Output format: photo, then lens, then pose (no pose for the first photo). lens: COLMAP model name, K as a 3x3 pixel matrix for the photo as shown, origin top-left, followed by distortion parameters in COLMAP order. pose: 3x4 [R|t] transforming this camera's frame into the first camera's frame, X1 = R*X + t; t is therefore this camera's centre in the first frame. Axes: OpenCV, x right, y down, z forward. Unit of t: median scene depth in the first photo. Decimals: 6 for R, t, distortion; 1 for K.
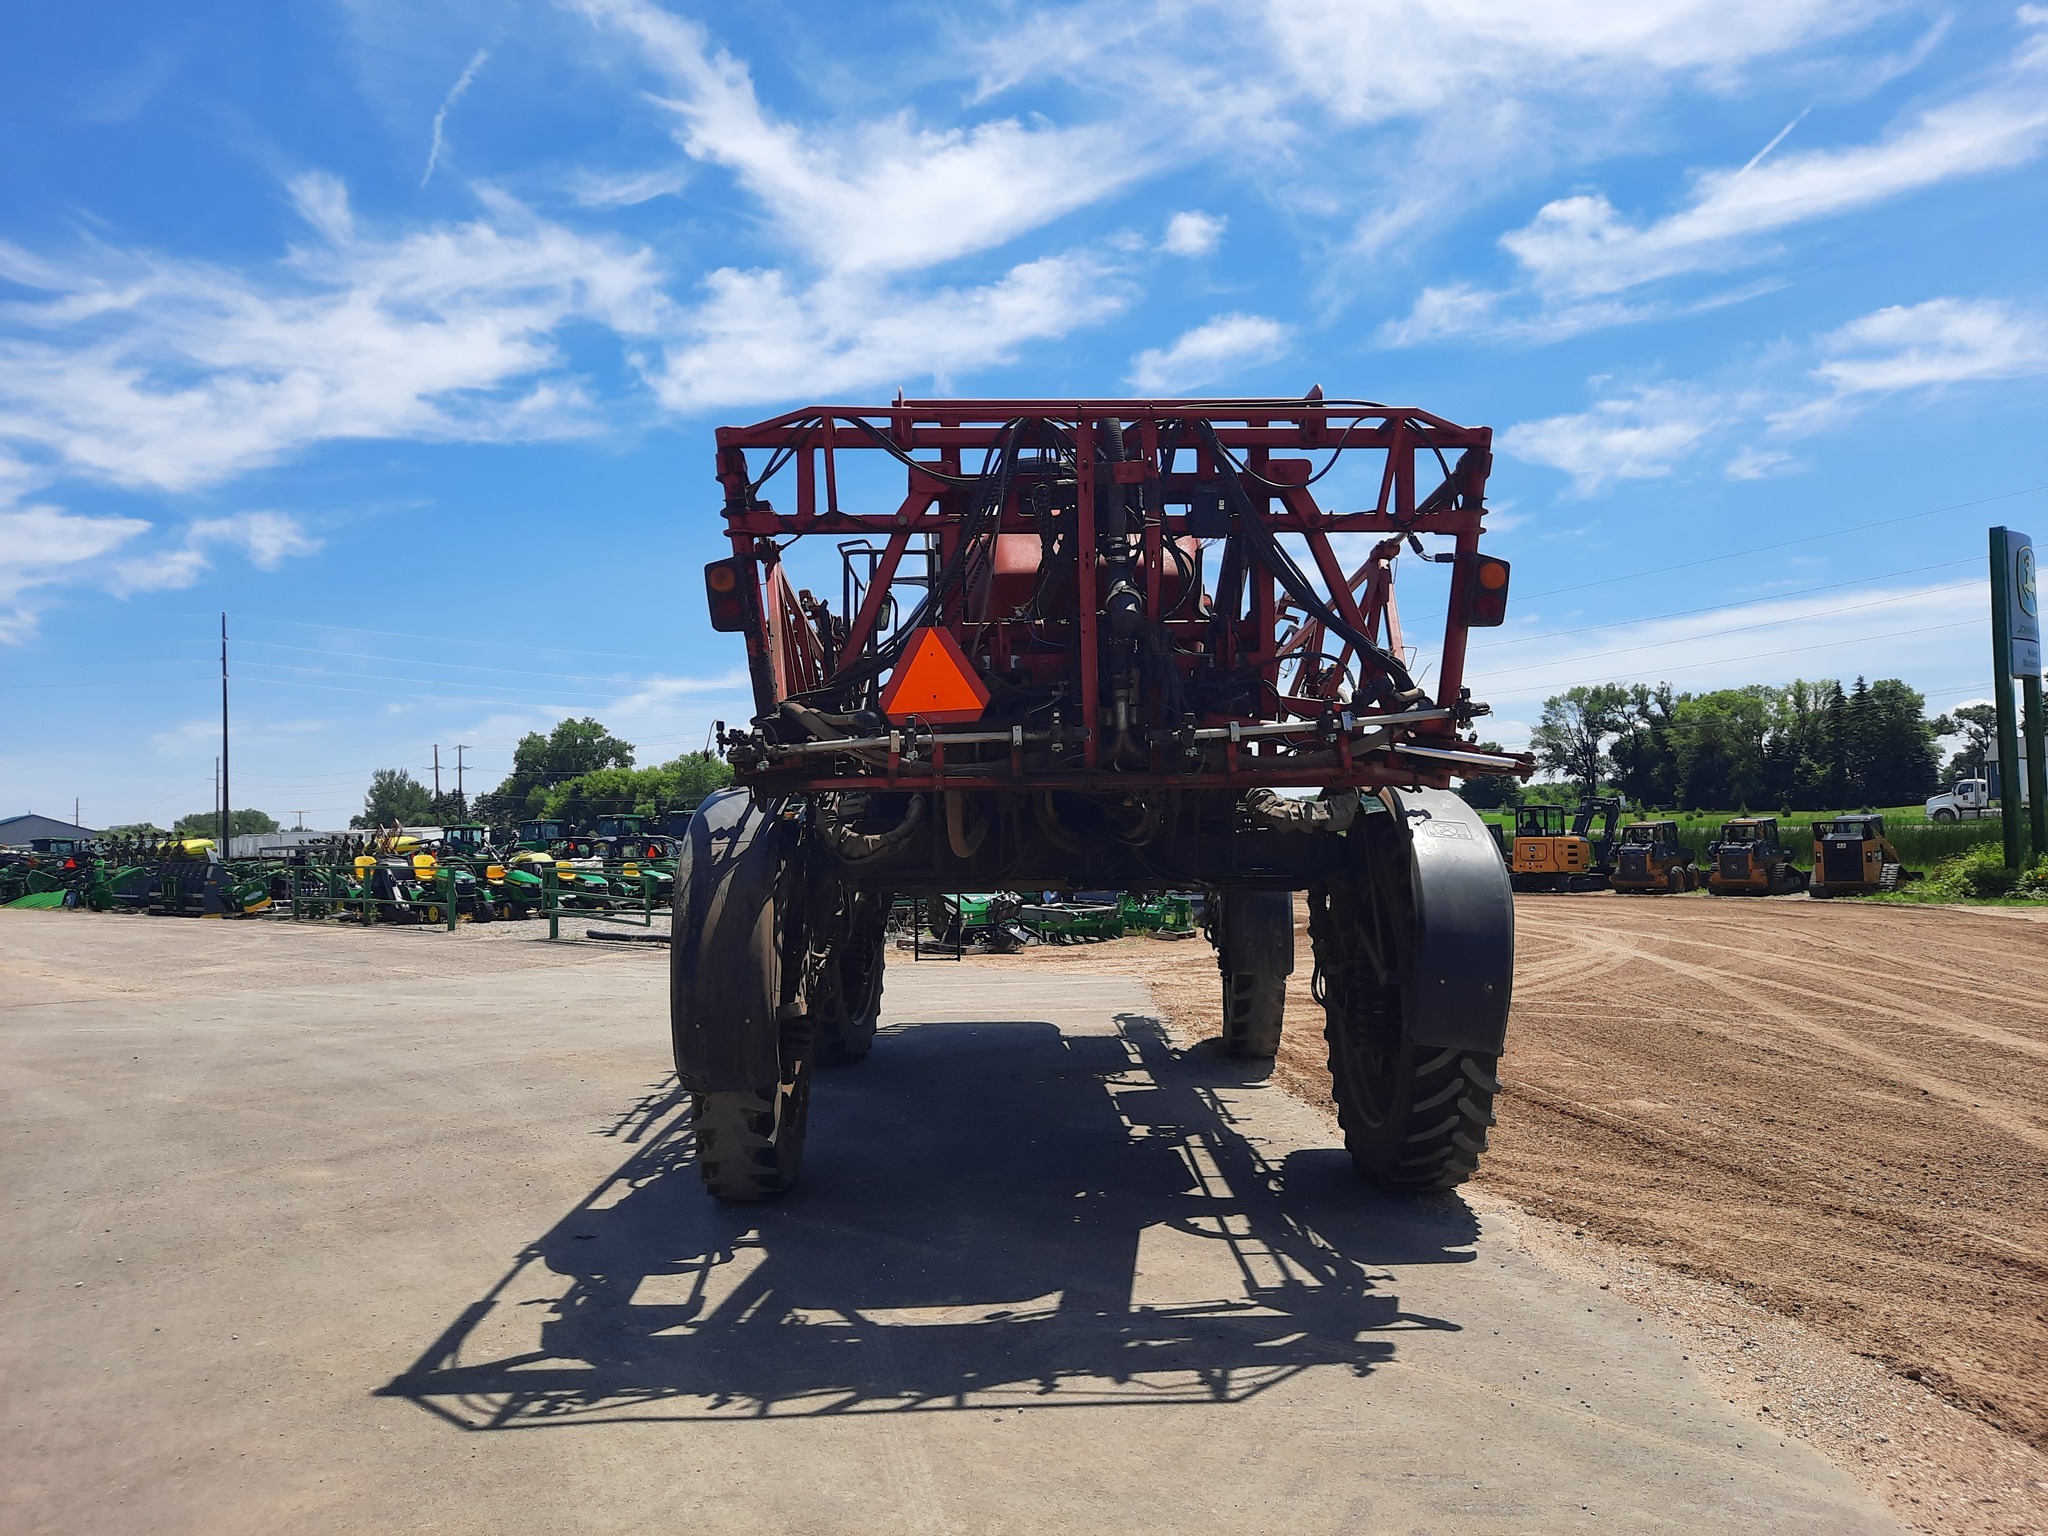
lens RADIAL K [[1506.0, 0, 1031.4], [0, 1506.0, 774.3], [0, 0, 1]] dist [0.028805, -0.010226]
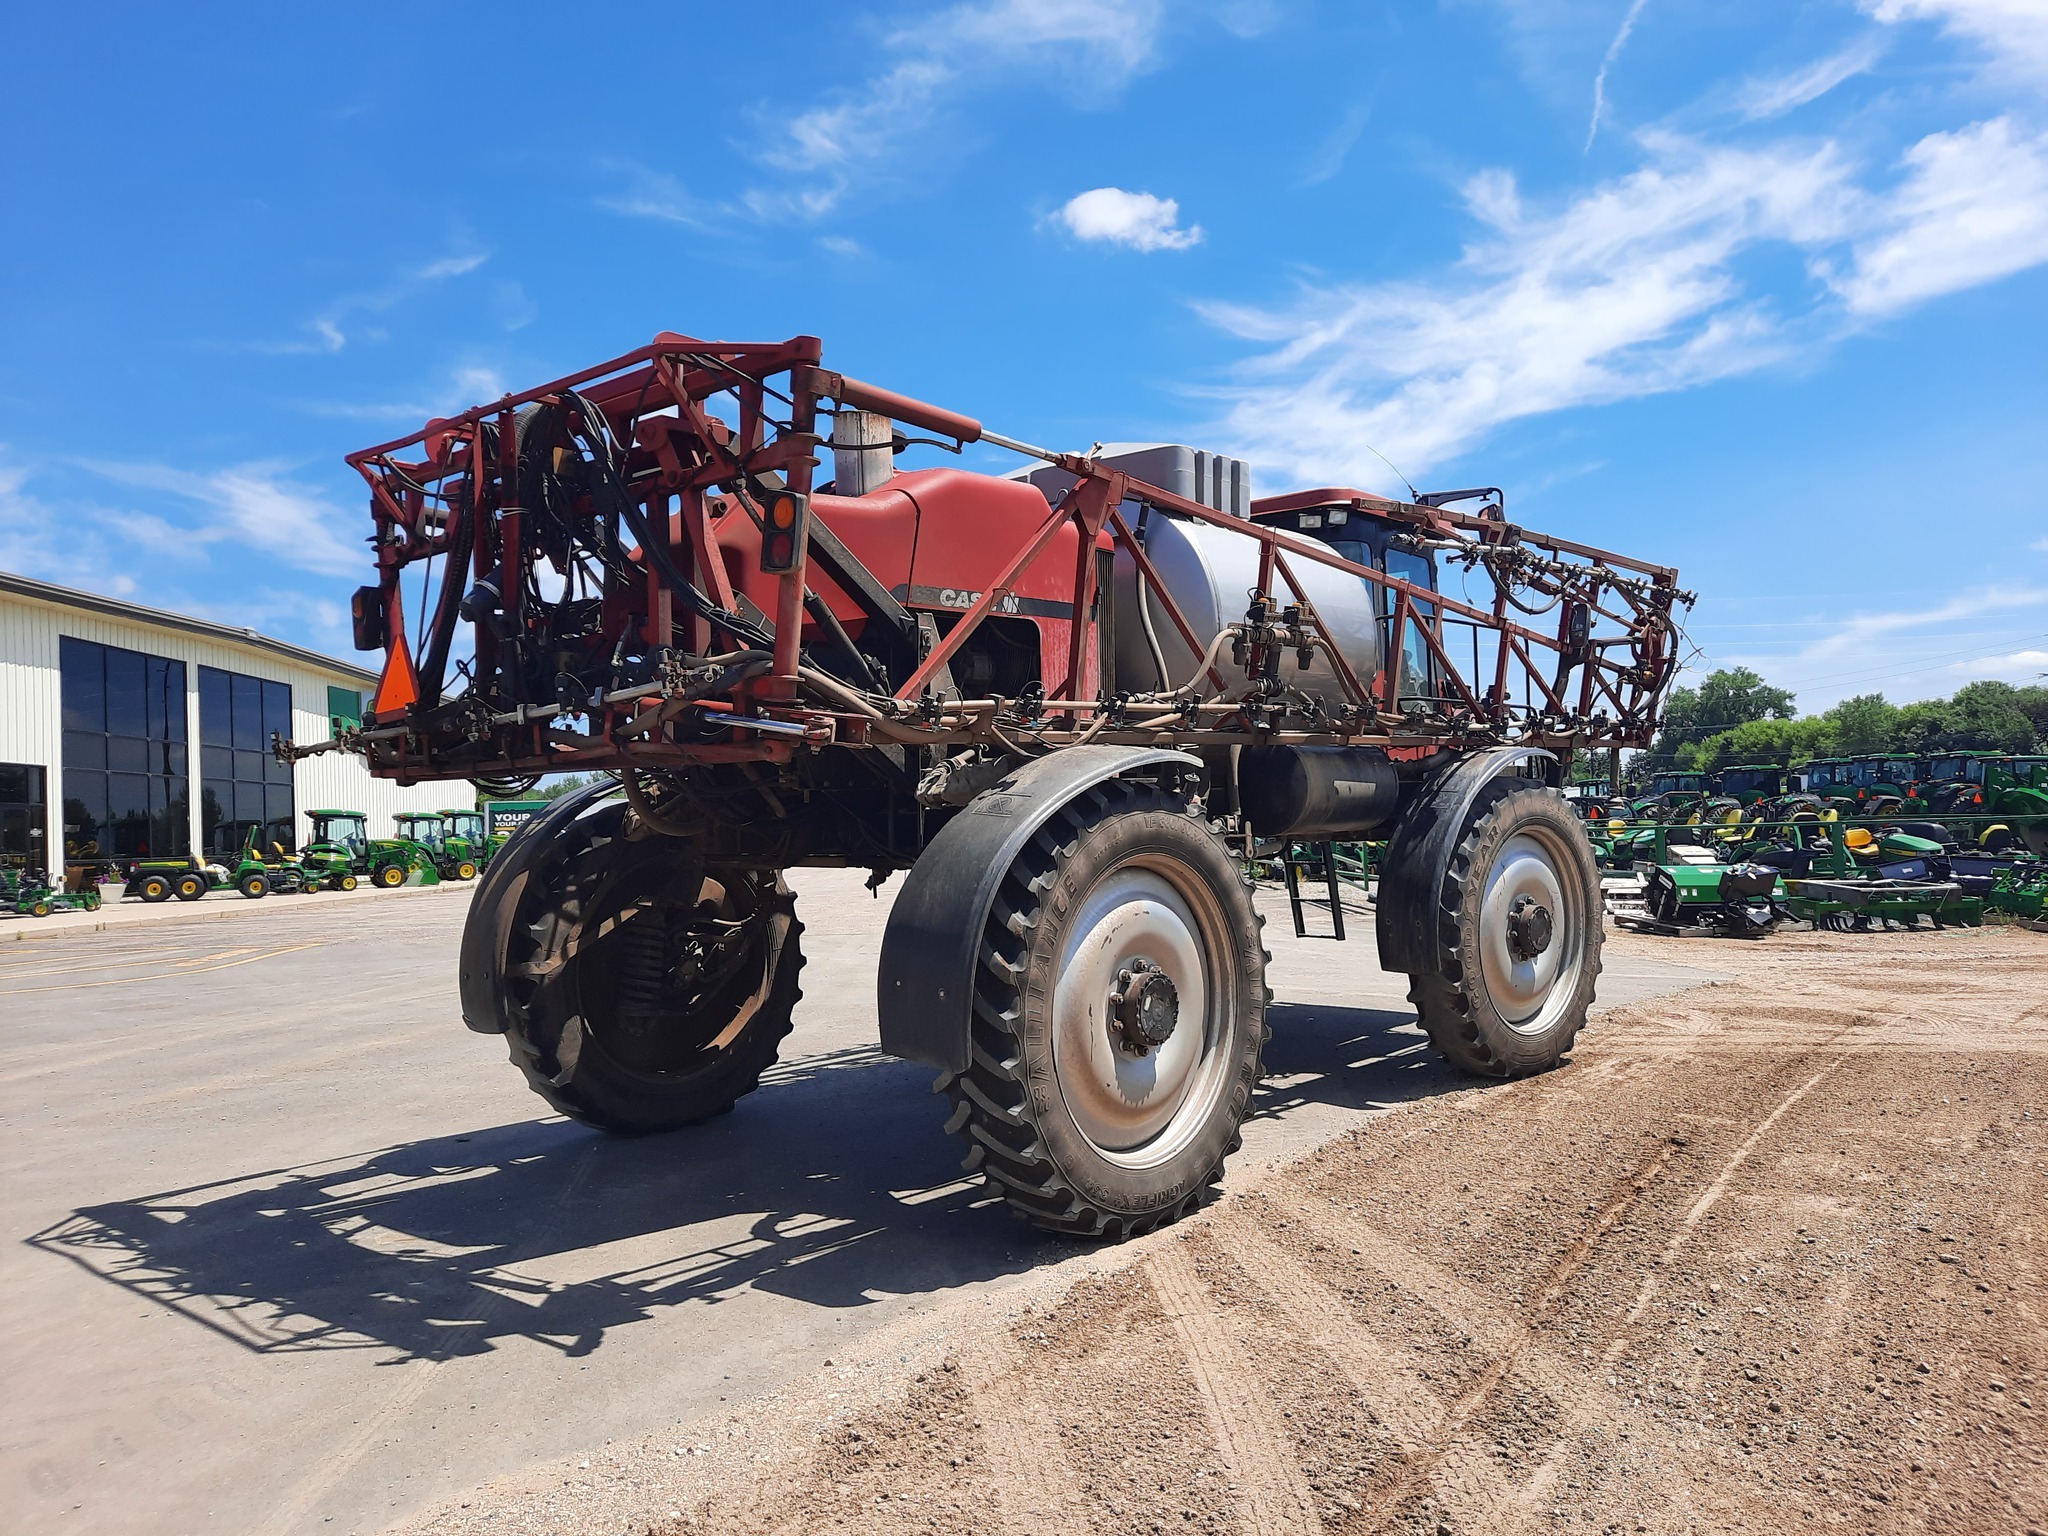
lens RADIAL K [[1499.6, 0, 1024.0], [0, 1499.6, 768.0], [0, 0, 1]] dist [0.013221, -0.006058]
pose [[0.727930, -0.028982, -0.685038, 1.035954], [0.044684, 0.998988, 0.005217, 0.017196], [0.684194, -0.034408, 0.728488, 0.497997]]
